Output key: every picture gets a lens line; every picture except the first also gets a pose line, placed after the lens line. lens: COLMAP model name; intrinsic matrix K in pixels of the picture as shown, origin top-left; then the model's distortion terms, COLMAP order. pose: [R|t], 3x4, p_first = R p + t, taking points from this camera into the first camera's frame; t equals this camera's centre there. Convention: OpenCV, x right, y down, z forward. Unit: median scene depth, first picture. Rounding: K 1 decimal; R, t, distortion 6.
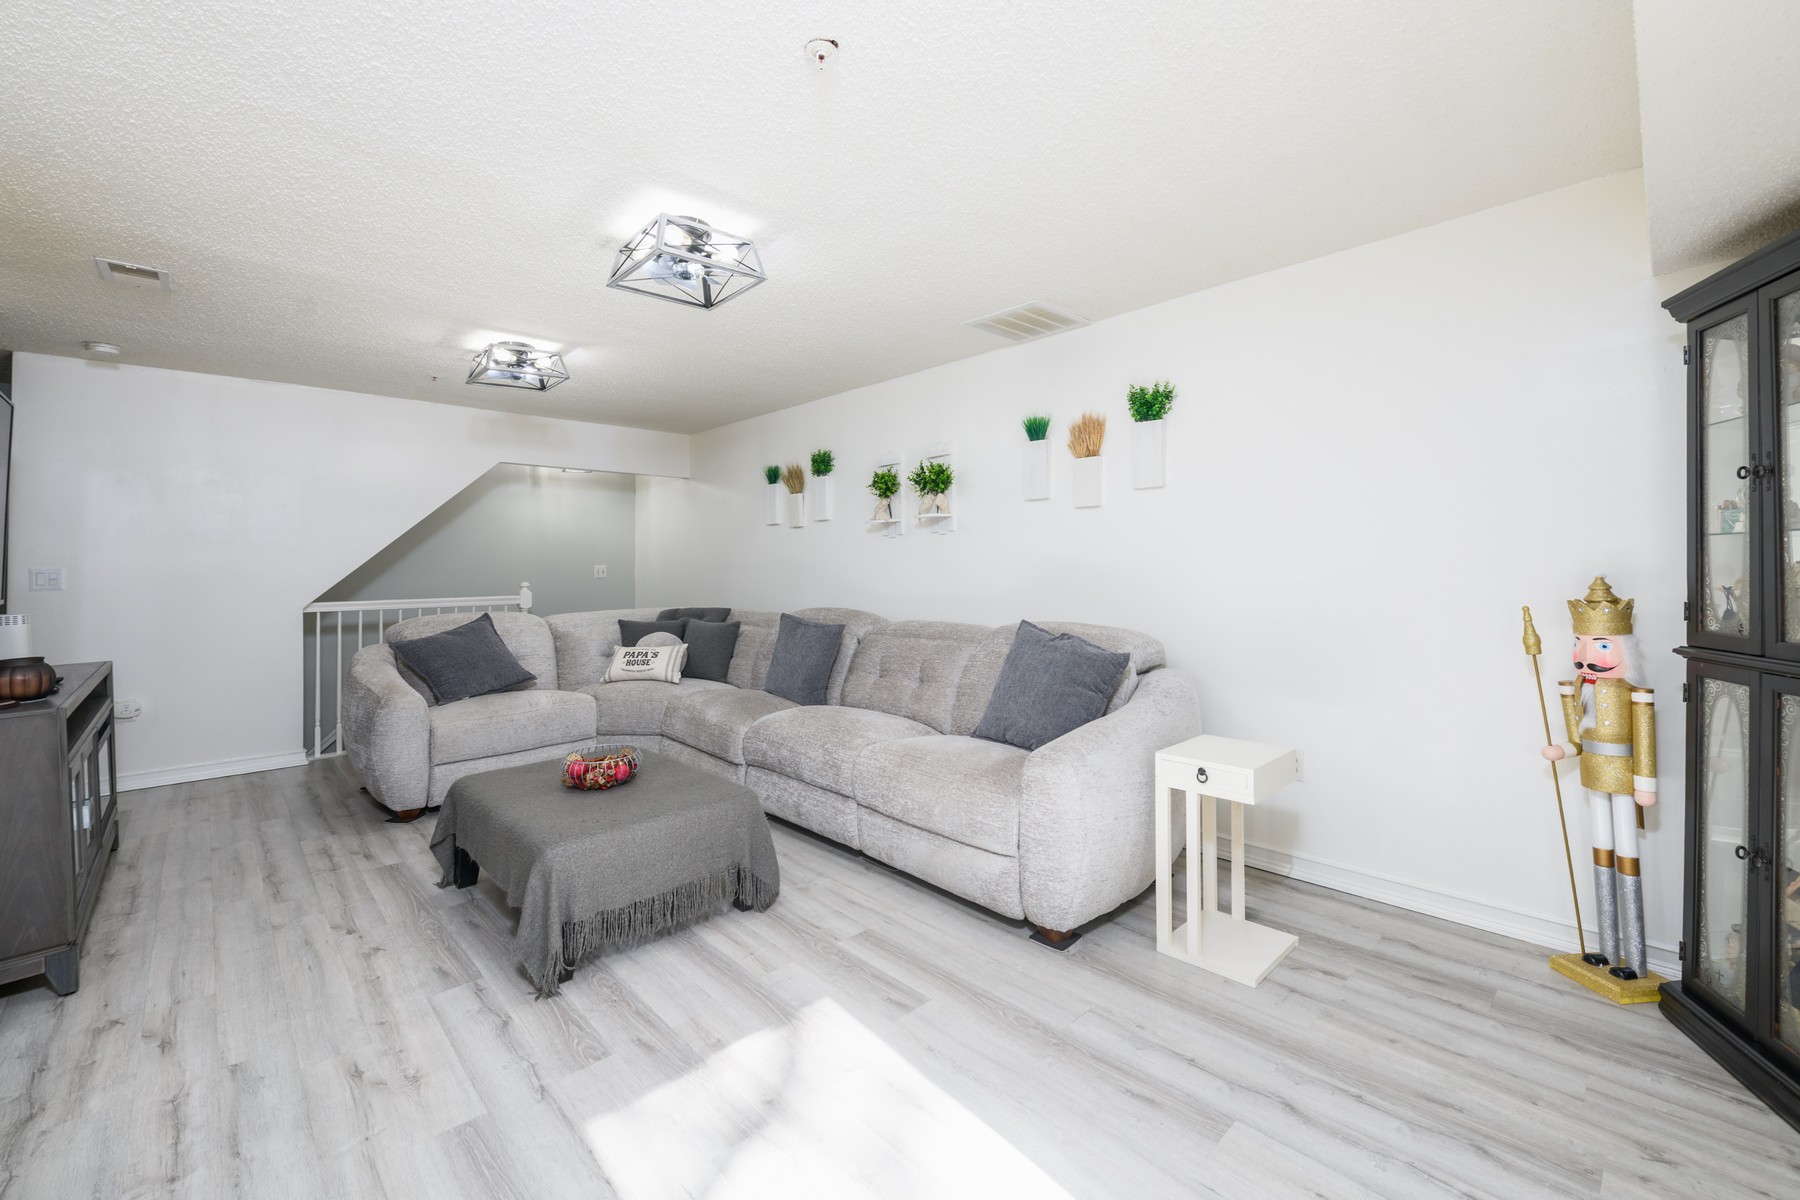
lens RADIAL K [[716.3, 0, 884.5], [0, 716.3, 577.3], [0, 0, 1]] dist [-0.000118, -0.003252]
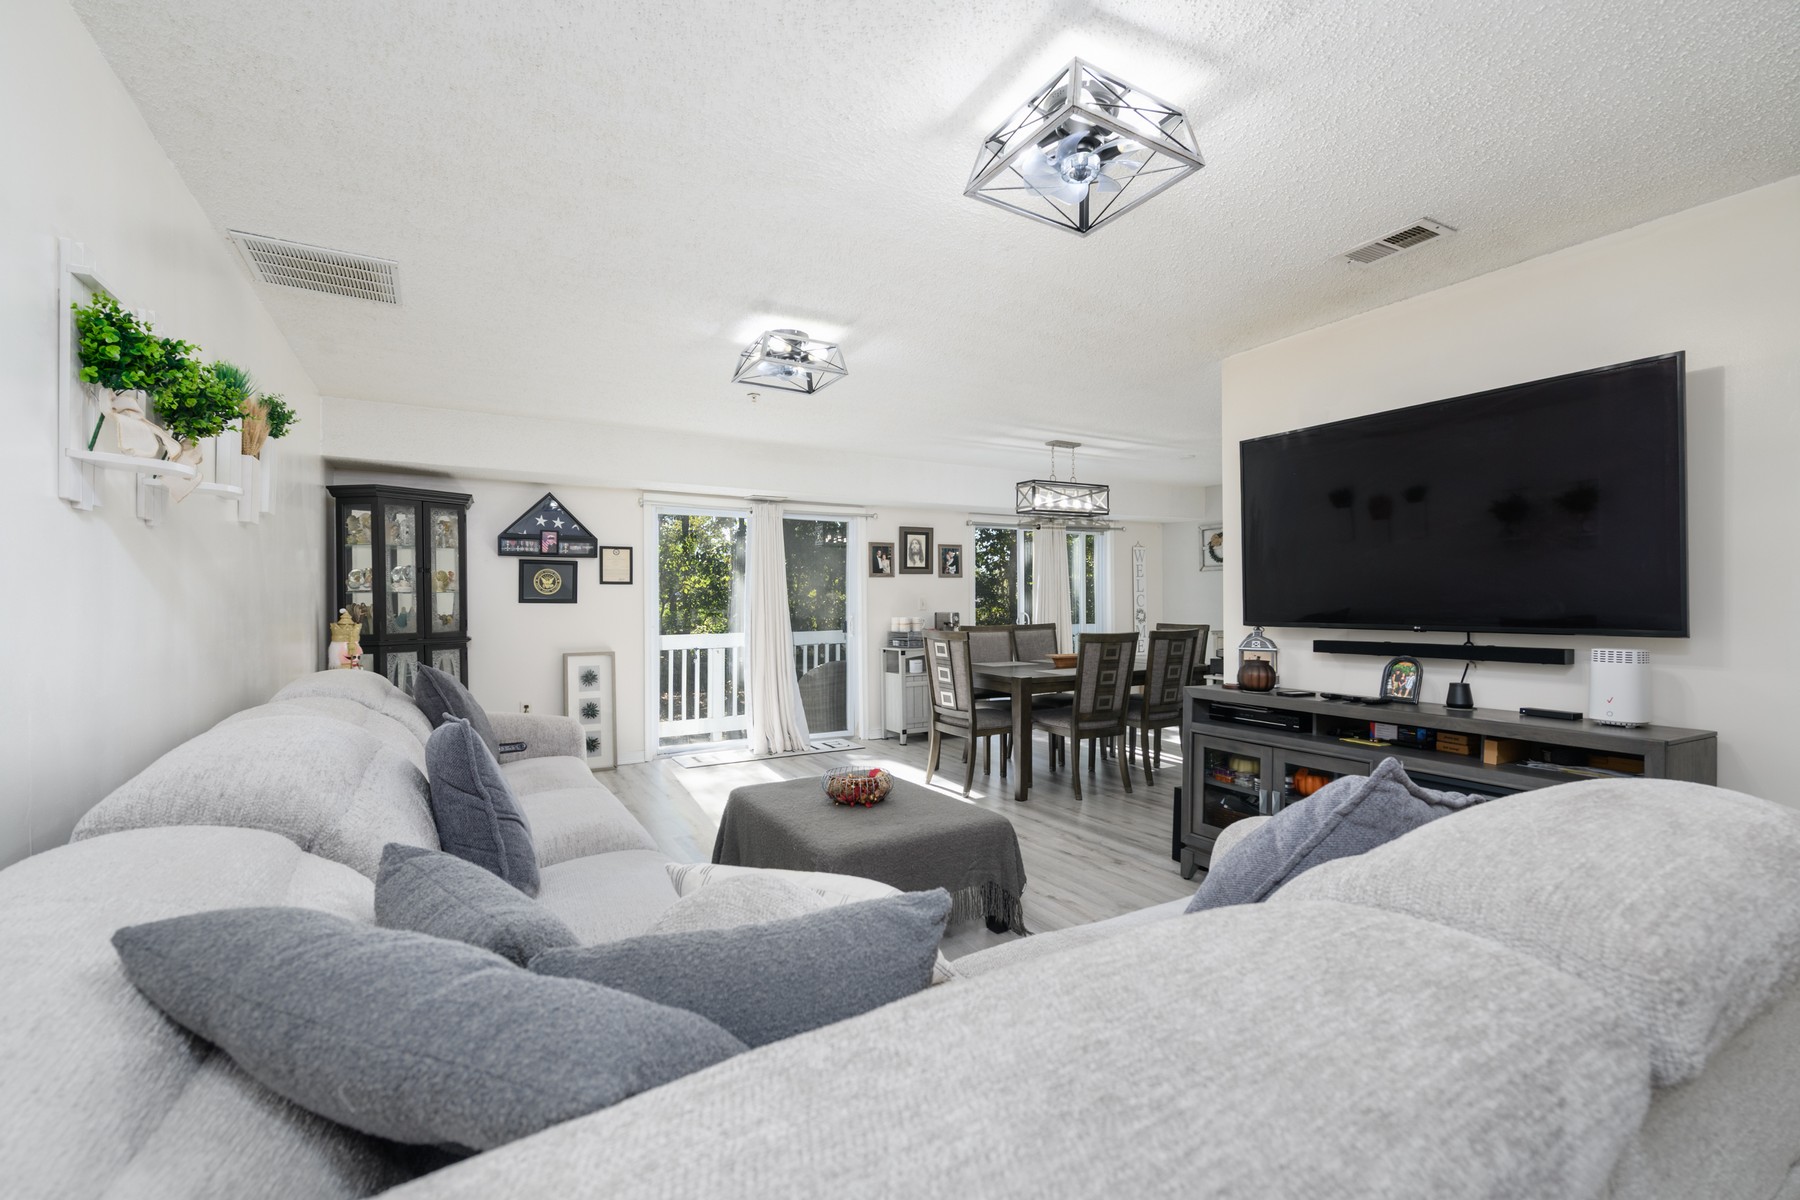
lens RADIAL K [[765.1, 0, 885.1], [0, 765.1, 605.5], [0, 0, 1]] dist [-0.001466, -0.000994]
pose [[-0.968705, 0.012100, 0.247918, -0.817796], [0.016599, 0.999733, 0.016063, -0.022683], [-0.247658, 0.019675, -0.968648, 2.358383]]
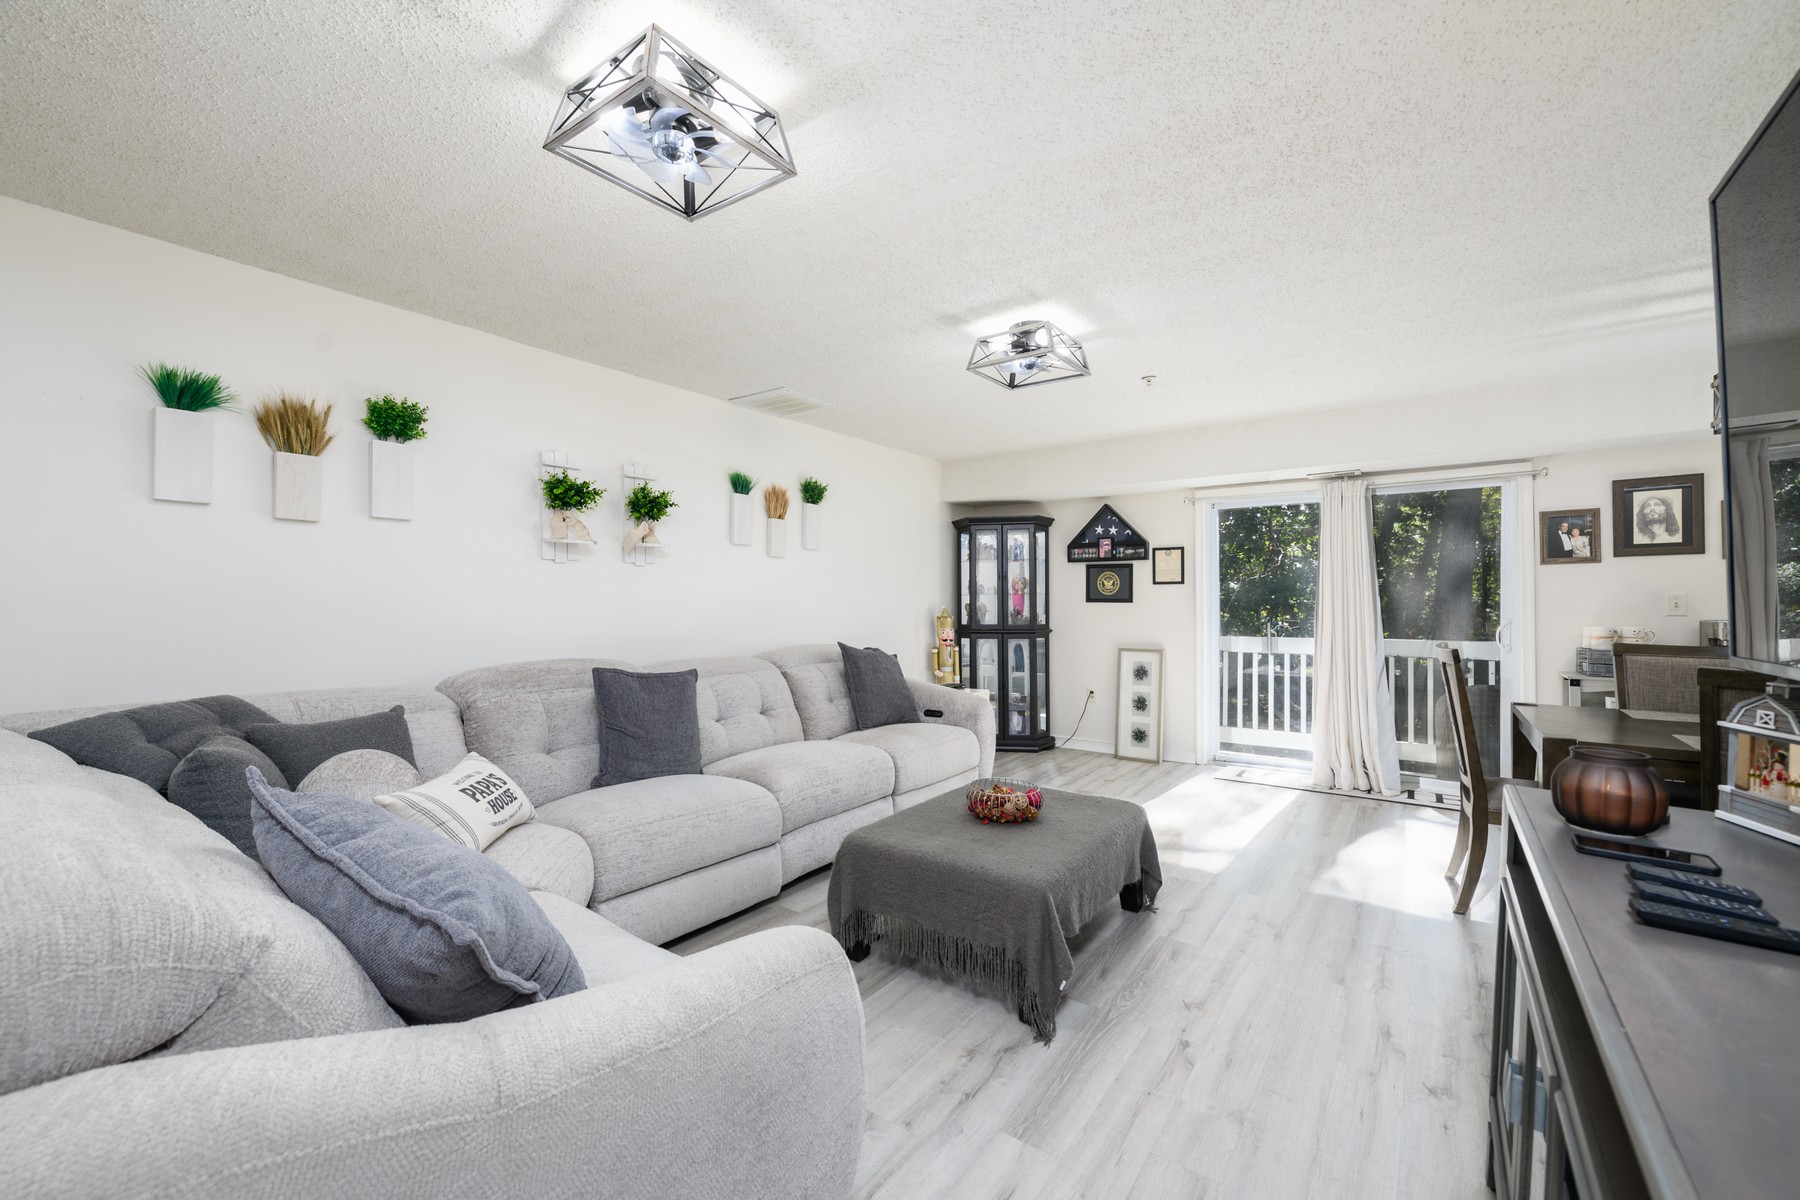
lens RADIAL K [[716.3, 0, 895.4], [0, 716.3, 597.8], [0, 0, 1]] dist [-0.000118, -0.003252]
pose [[-0.167077, 0.017756, 0.985784, -1.527108], [0.015959, 0.999756, -0.015302, 0.000387], [-0.985815, 0.013176, -0.167320, 1.479898]]
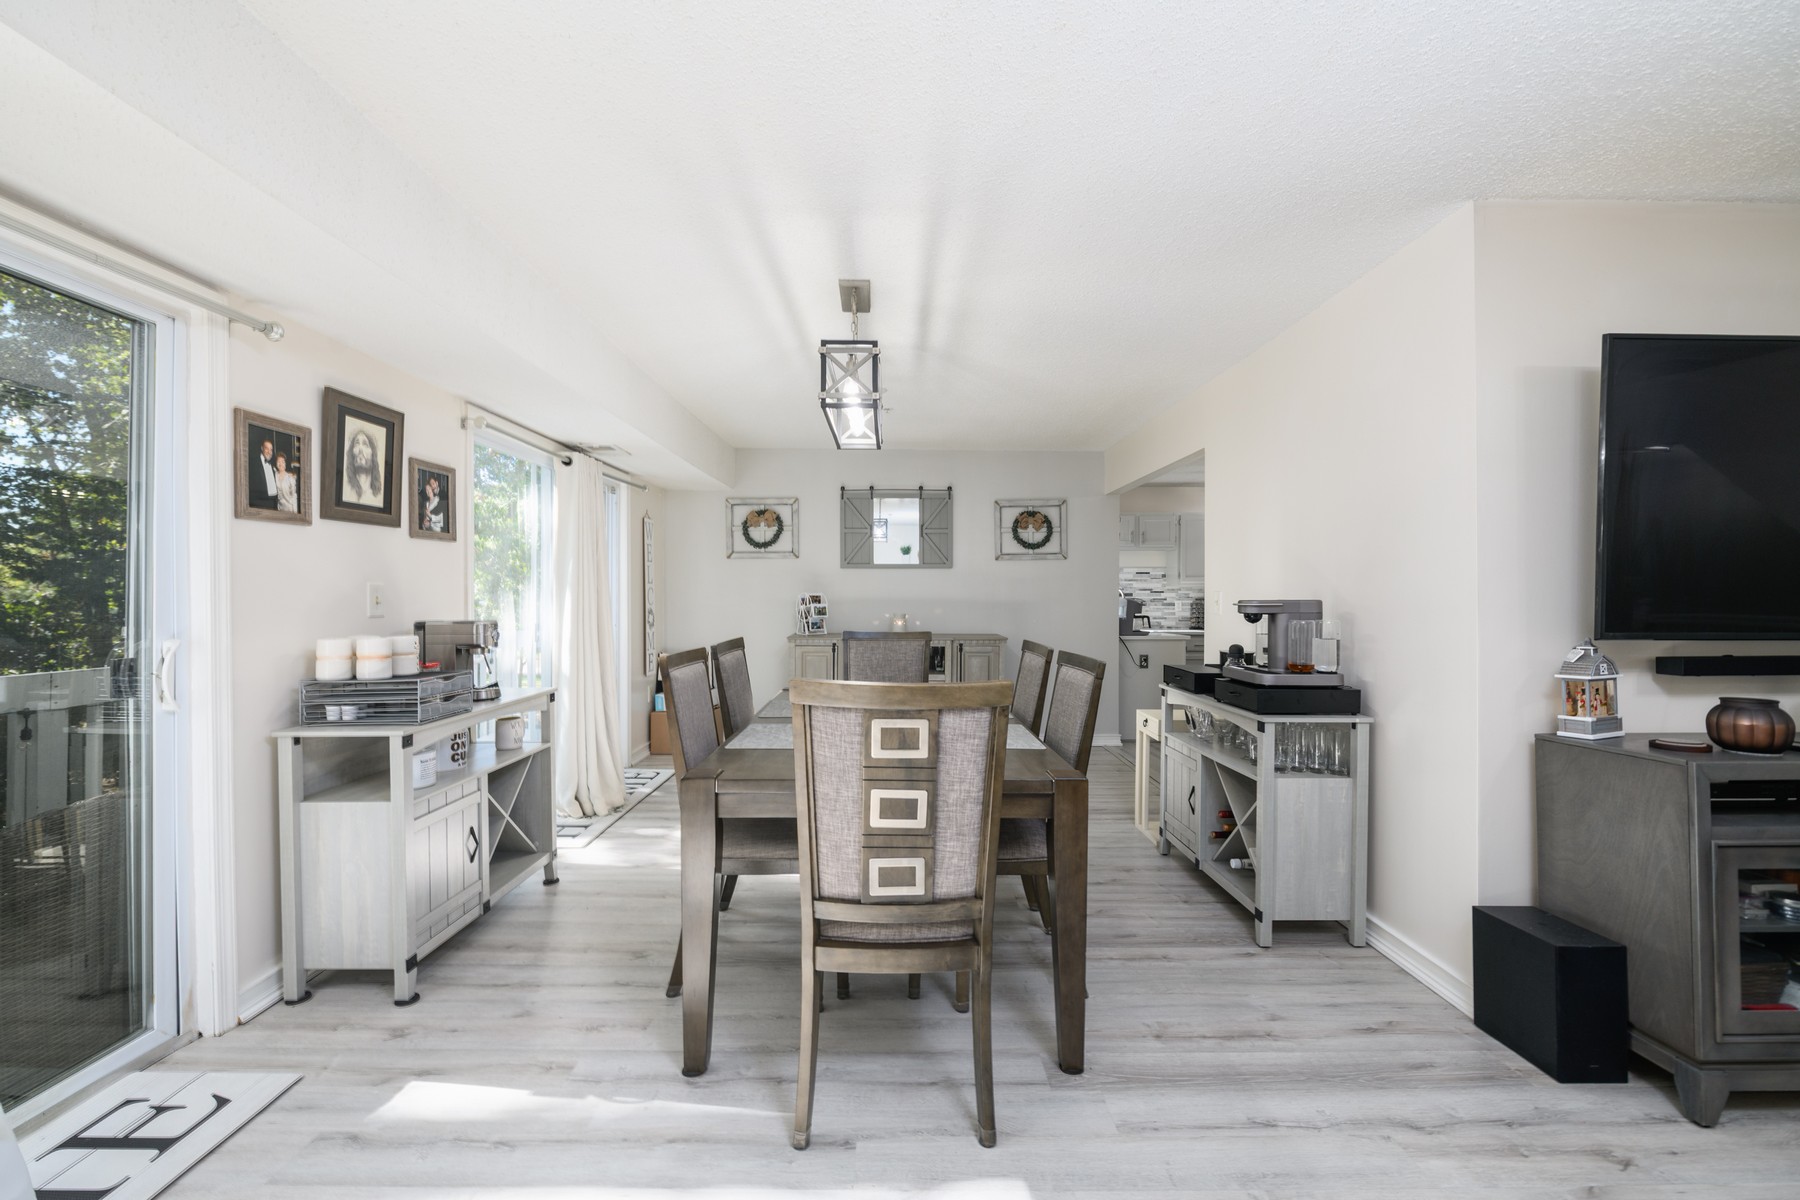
lens RADIAL K [[716.3, 0, 895.2], [0, 716.3, 600.3], [0, 0, 1]] dist [-0.000118, -0.003252]
pose [[-0.680495, 0.009100, -0.732697, 0.032158], [-0.006058, 0.999819, 0.018044, -0.005803], [0.732728, 0.016717, -0.680316, 0.758226]]
